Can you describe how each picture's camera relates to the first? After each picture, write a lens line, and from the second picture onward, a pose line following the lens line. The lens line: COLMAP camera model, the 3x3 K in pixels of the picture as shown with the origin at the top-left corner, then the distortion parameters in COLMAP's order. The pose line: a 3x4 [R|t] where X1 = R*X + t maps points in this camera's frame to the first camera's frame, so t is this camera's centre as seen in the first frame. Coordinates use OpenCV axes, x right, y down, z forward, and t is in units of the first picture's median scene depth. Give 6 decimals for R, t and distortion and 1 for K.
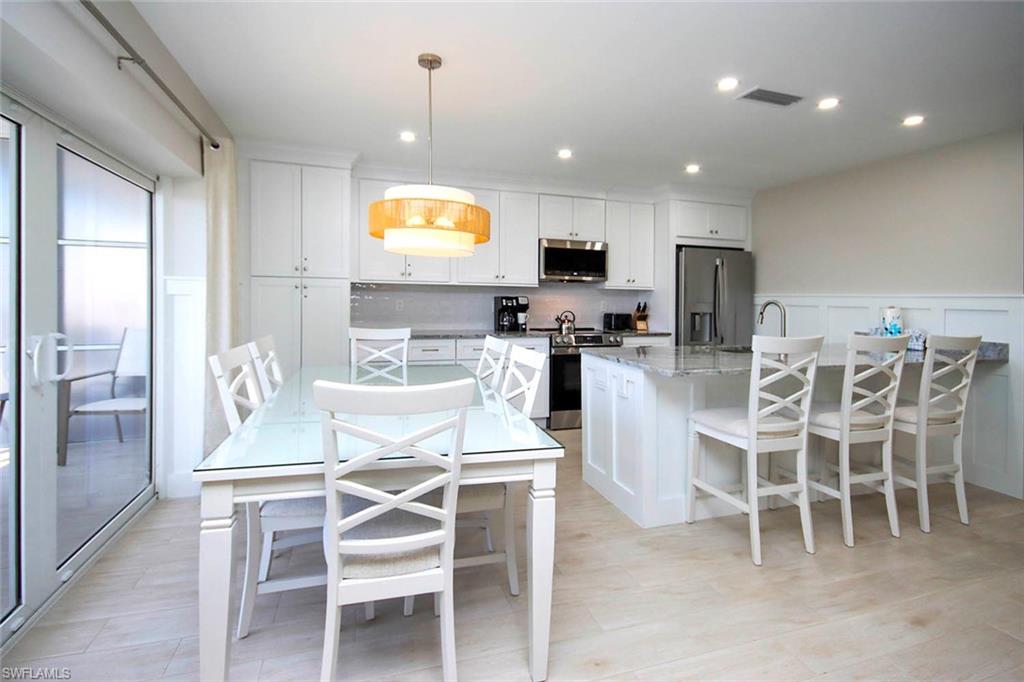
lens RADIAL K [[490.4, 0, 530.2], [0, 490.4, 313.7], [0, 0, 1]] dist [0.001209, 0.000466]
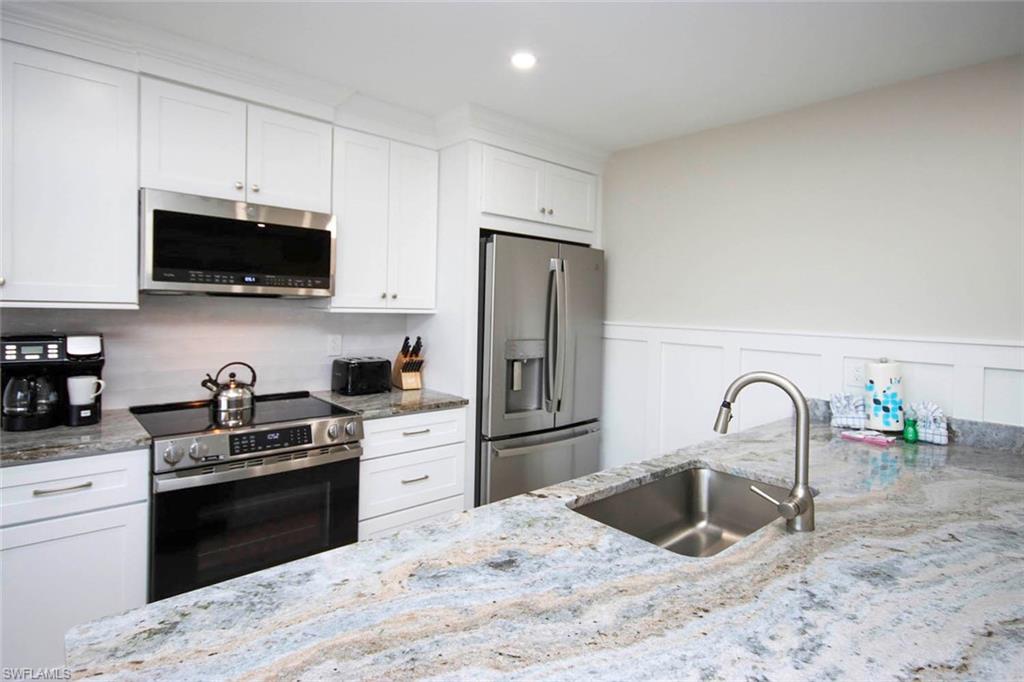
lens RADIAL K [[533.0, 0, 567.5], [0, 533.0, 297.5], [0, 0, 1]] dist [0.001933, -0.000005]
pose [[0.888897, 0.011162, 0.457971, 0.124500], [0.012412, 0.998749, -0.048433, -0.037644], [-0.457939, 0.048736, 0.887647, 0.456826]]
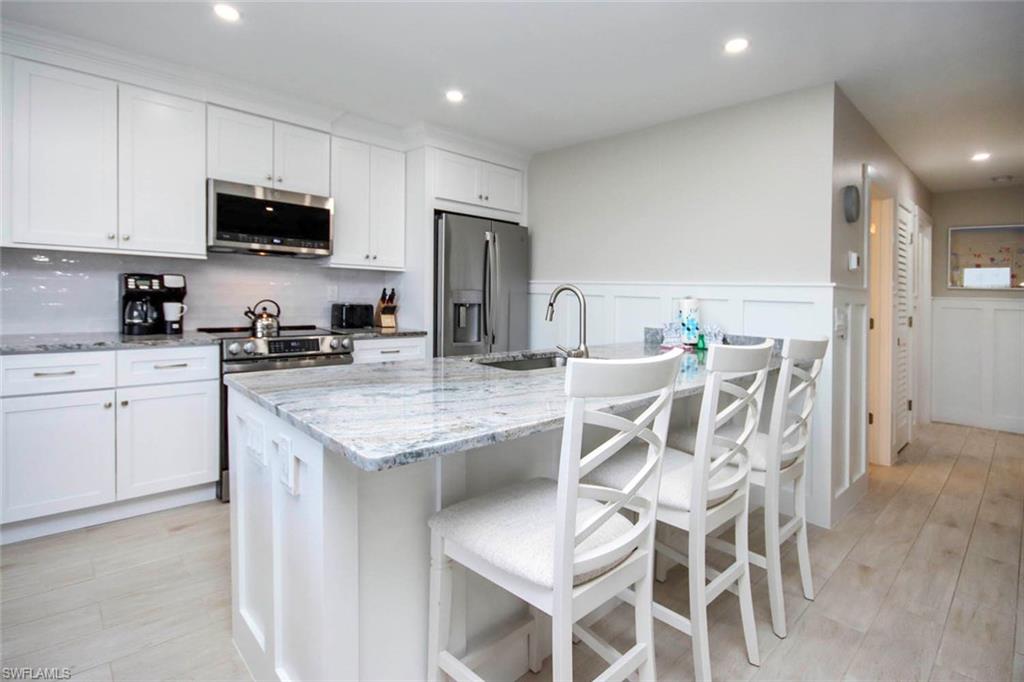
lens RADIAL K [[490.4, 0, 530.2], [0, 490.4, 313.7], [0, 0, 1]] dist [0.001209, 0.000466]
pose [[0.899482, -0.005232, 0.436926, 0.109184], [-0.003489, 0.999810, 0.019155, -0.001001], [-0.436944, -0.018754, 0.899293, 0.288062]]
